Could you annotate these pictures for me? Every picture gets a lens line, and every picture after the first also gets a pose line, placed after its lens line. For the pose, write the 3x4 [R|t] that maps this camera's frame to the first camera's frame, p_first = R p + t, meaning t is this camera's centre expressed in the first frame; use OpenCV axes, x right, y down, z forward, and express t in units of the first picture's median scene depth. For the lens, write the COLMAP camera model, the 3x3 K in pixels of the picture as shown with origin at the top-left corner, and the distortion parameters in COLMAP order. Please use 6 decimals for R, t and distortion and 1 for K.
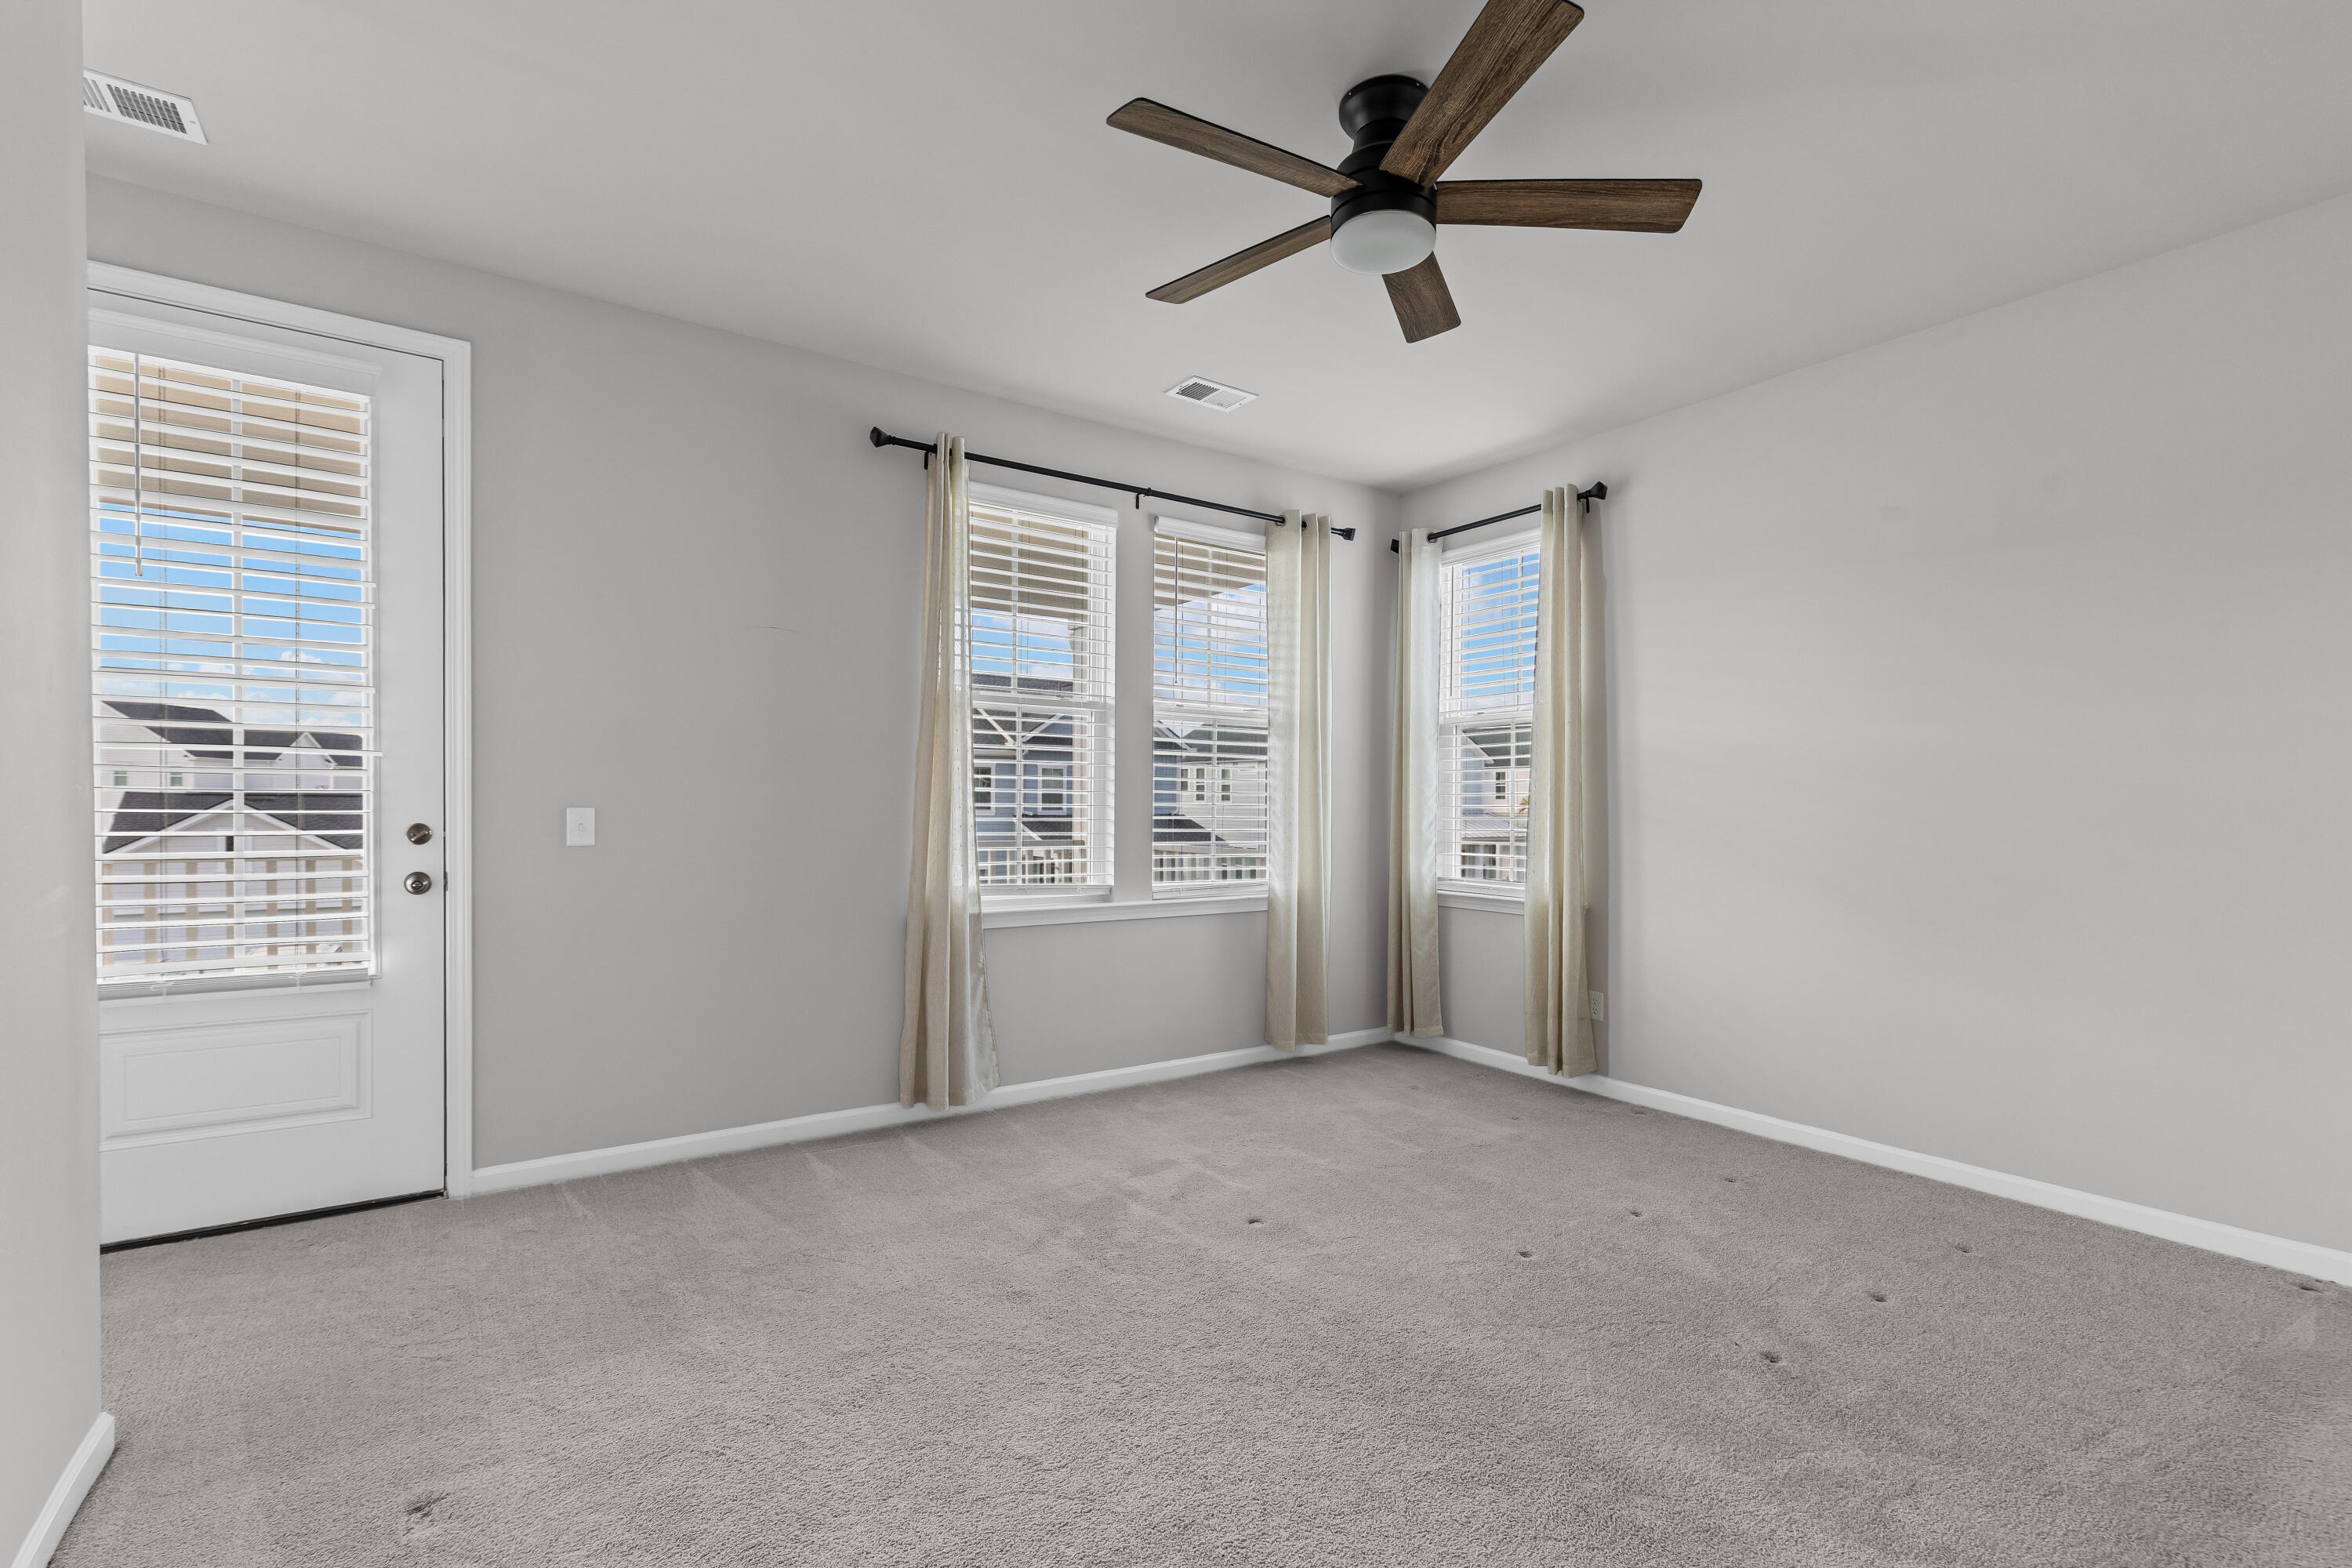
lens RADIAL K [[1076.7, 0, 1185.9], [0, 1076.7, 808.2], [0, 0, 1]] dist [0.005624, -0.002171]
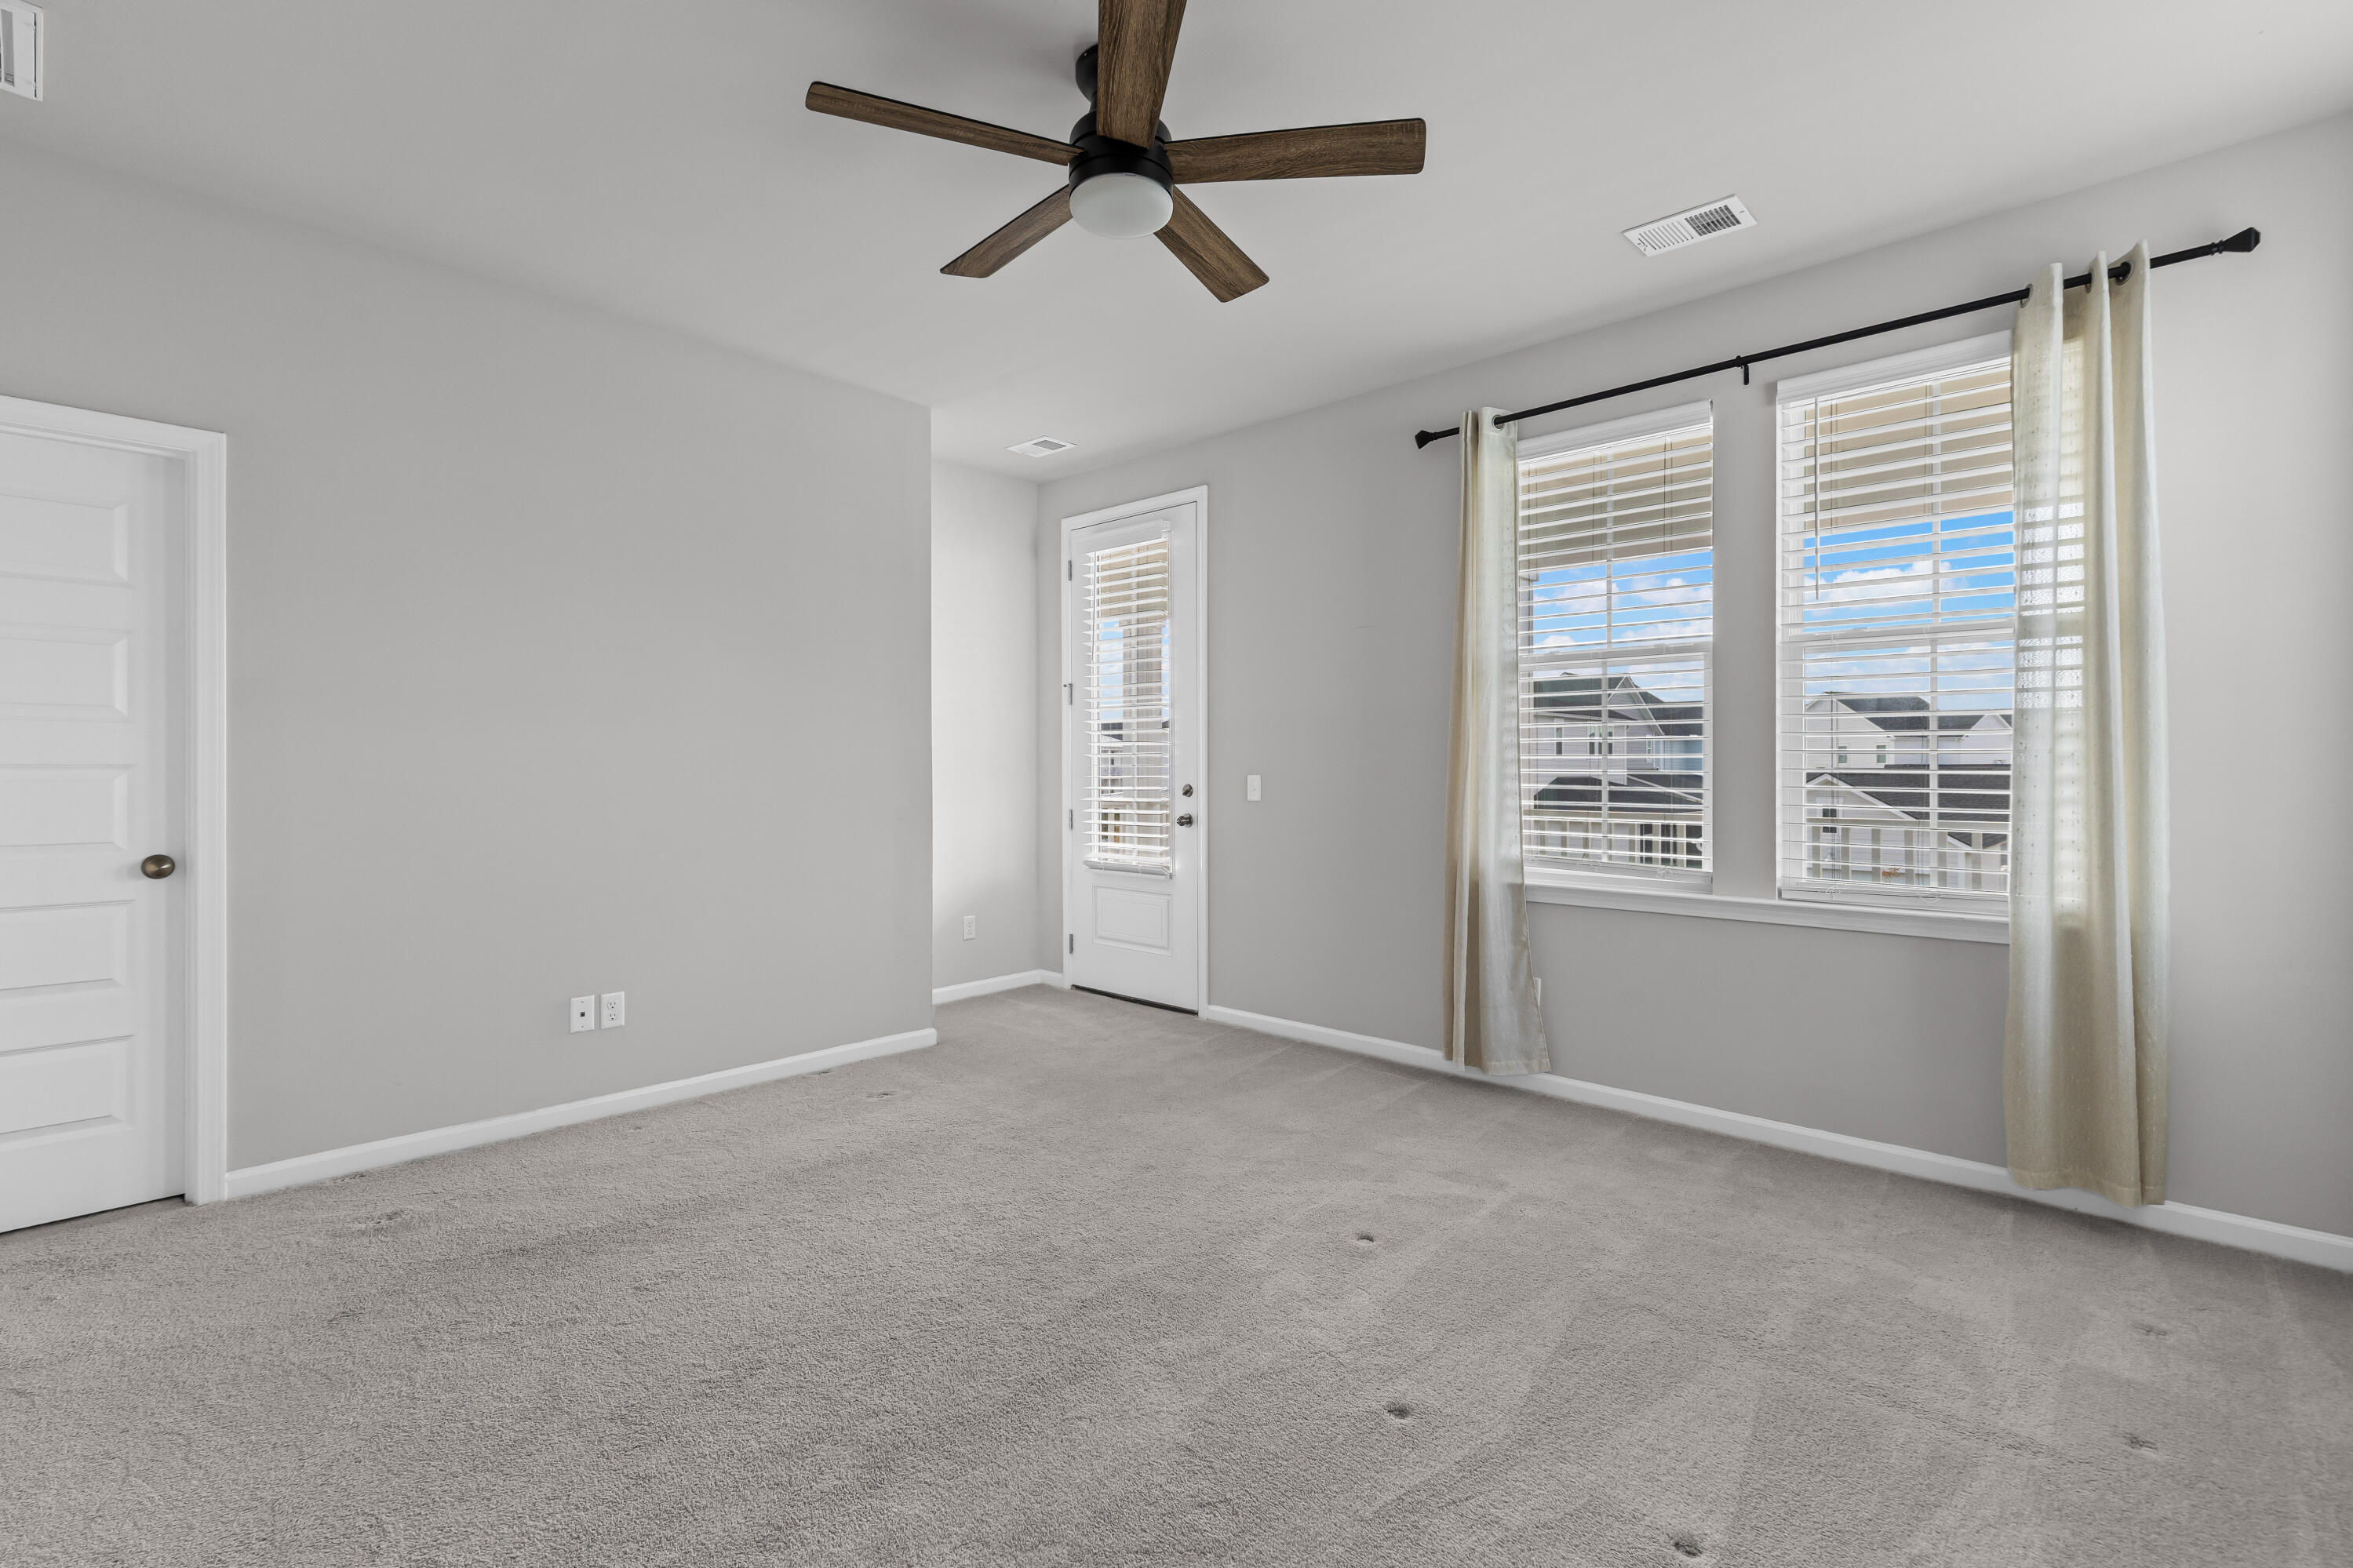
lens RADIAL K [[1077.0, 0, 1186.8], [0, 1077.0, 746.6], [0, 0, 1]] dist [0.005624, -0.002171]
pose [[0.201960, -0.031840, -0.978876, 0.655085], [-0.006250, 0.999409, -0.033797, 0.009004], [0.979374, 0.012944, 0.201642, 0.483379]]
